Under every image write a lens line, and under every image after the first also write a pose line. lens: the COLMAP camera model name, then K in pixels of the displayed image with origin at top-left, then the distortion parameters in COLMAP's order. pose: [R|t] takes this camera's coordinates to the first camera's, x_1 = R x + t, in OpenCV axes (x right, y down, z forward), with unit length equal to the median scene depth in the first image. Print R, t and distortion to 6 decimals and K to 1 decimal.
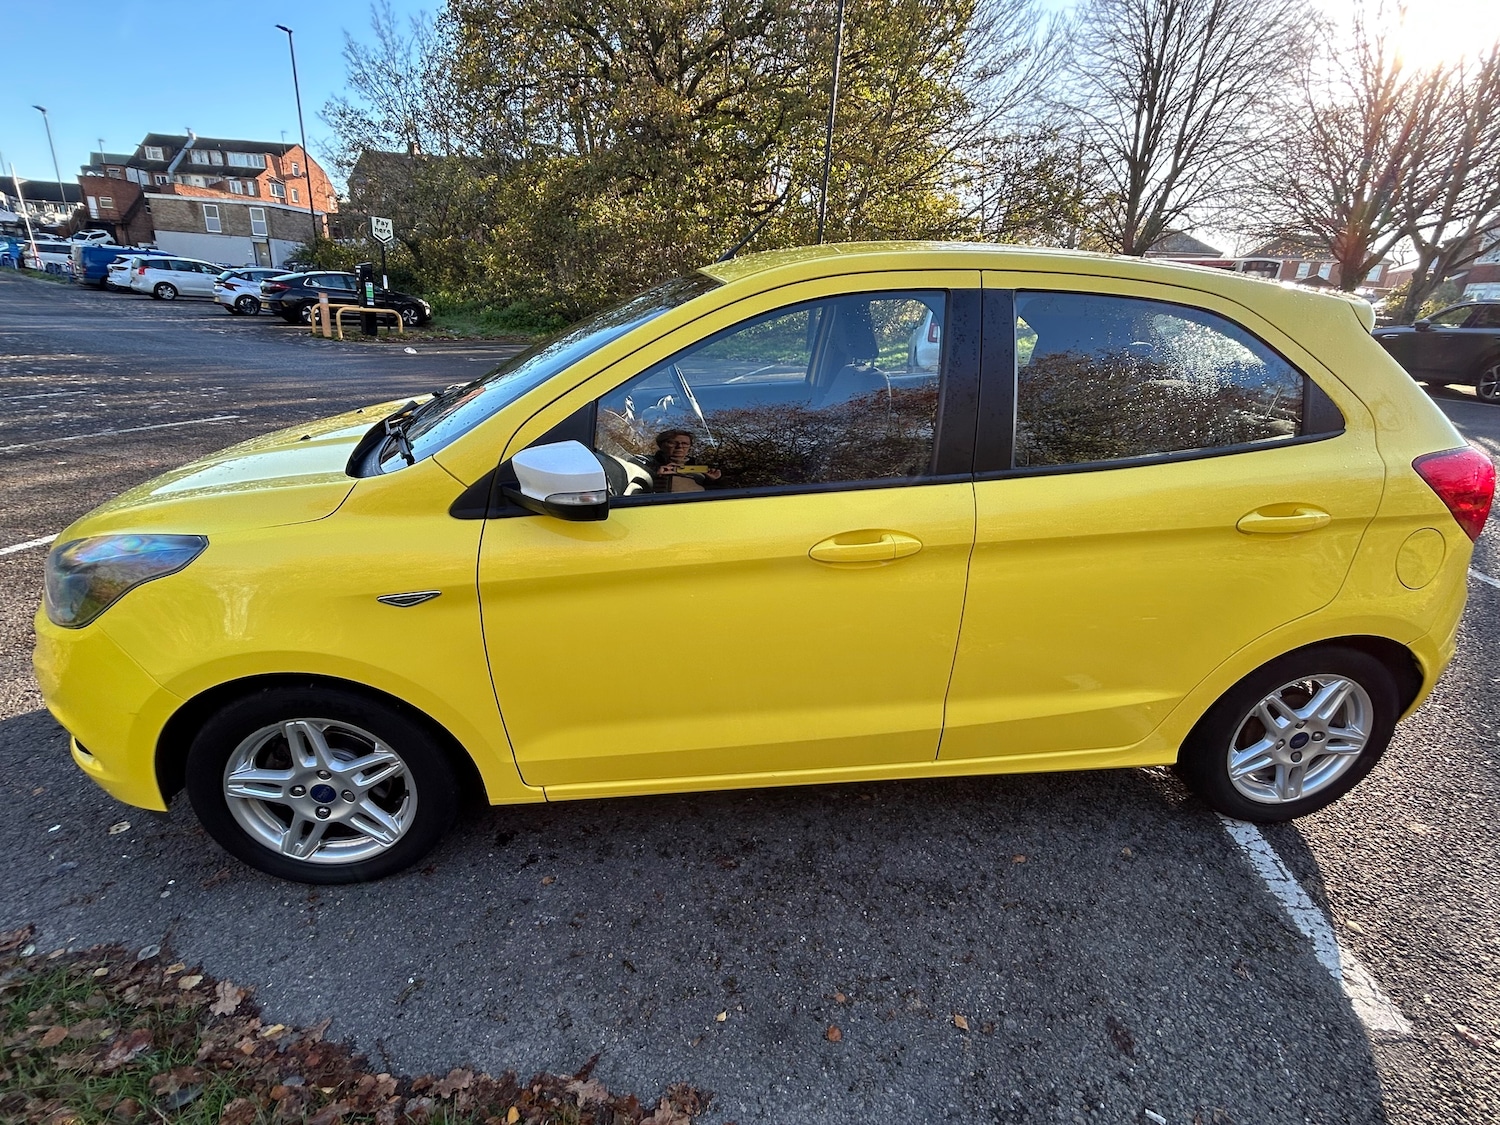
lens RADIAL K [[808.3, 0, 764.0], [0, 808.3, 558.4], [0, 0, 1]] dist [-0.009490, 0.007214]
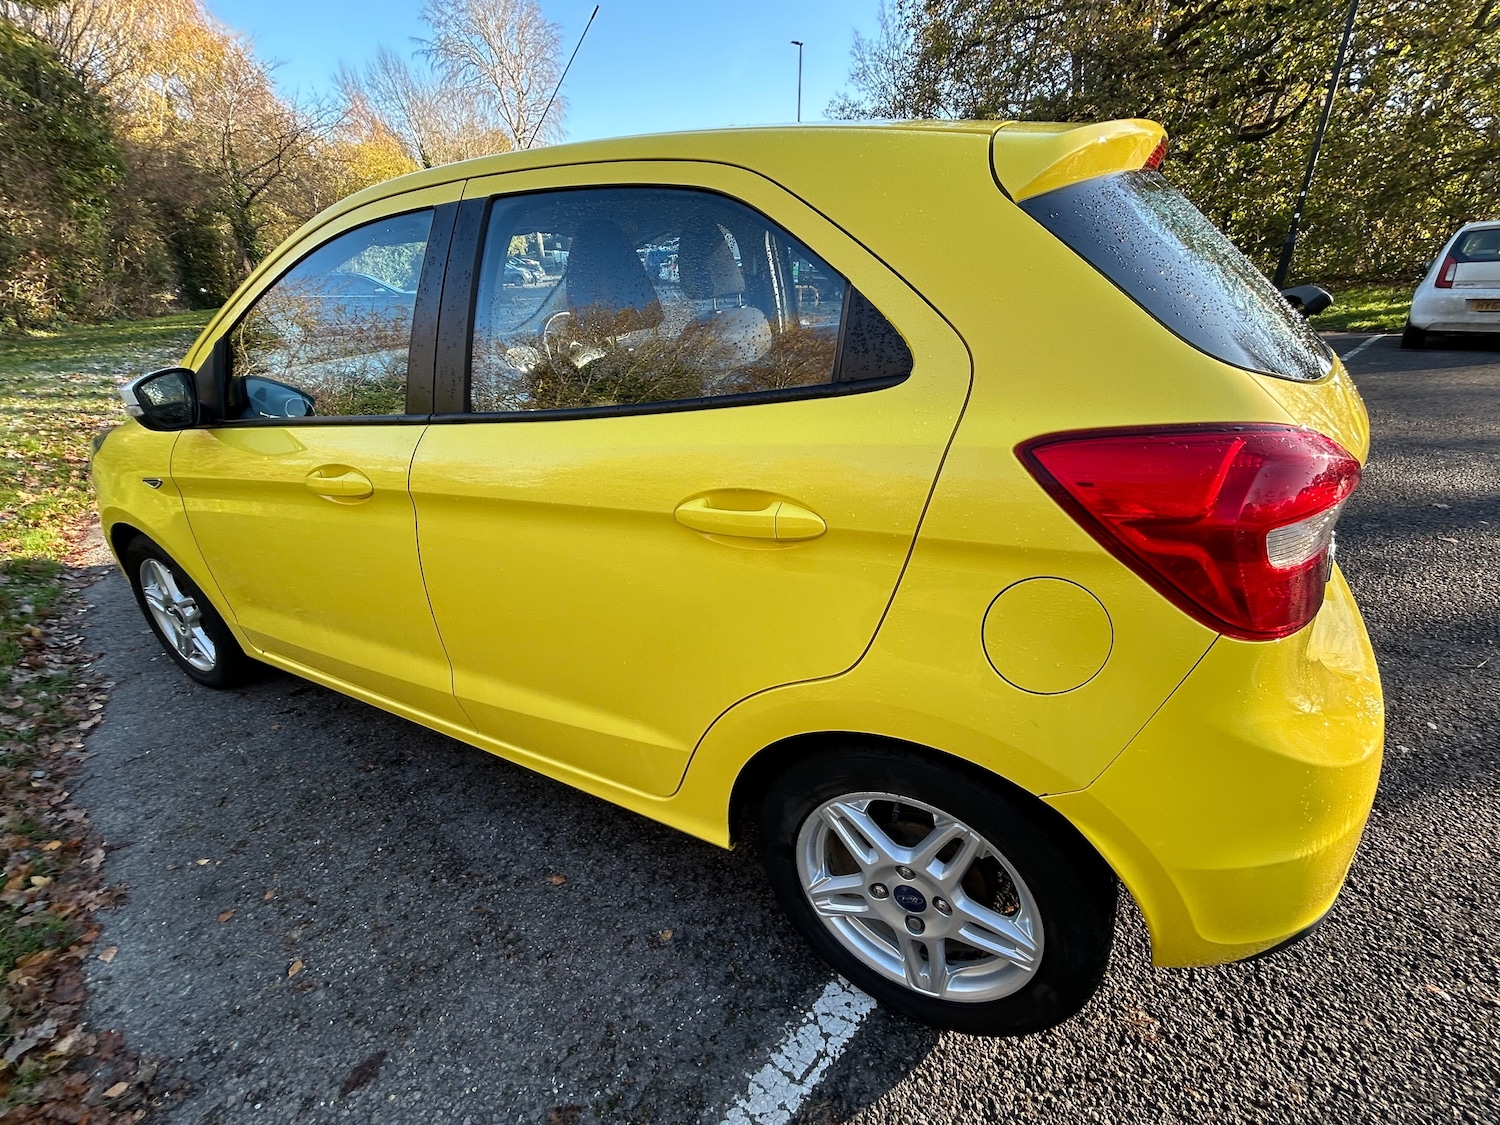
lens RADIAL K [[808.3, 0, 756.3], [0, 808.3, 557.0], [0, 0, 1]] dist [-0.009490, 0.007214]
pose [[0.751694, 0.157577, -0.640411, 1.064230], [-0.140620, 0.987002, 0.077802, -0.067203], [0.644347, 0.031571, 0.764081, 0.517715]]
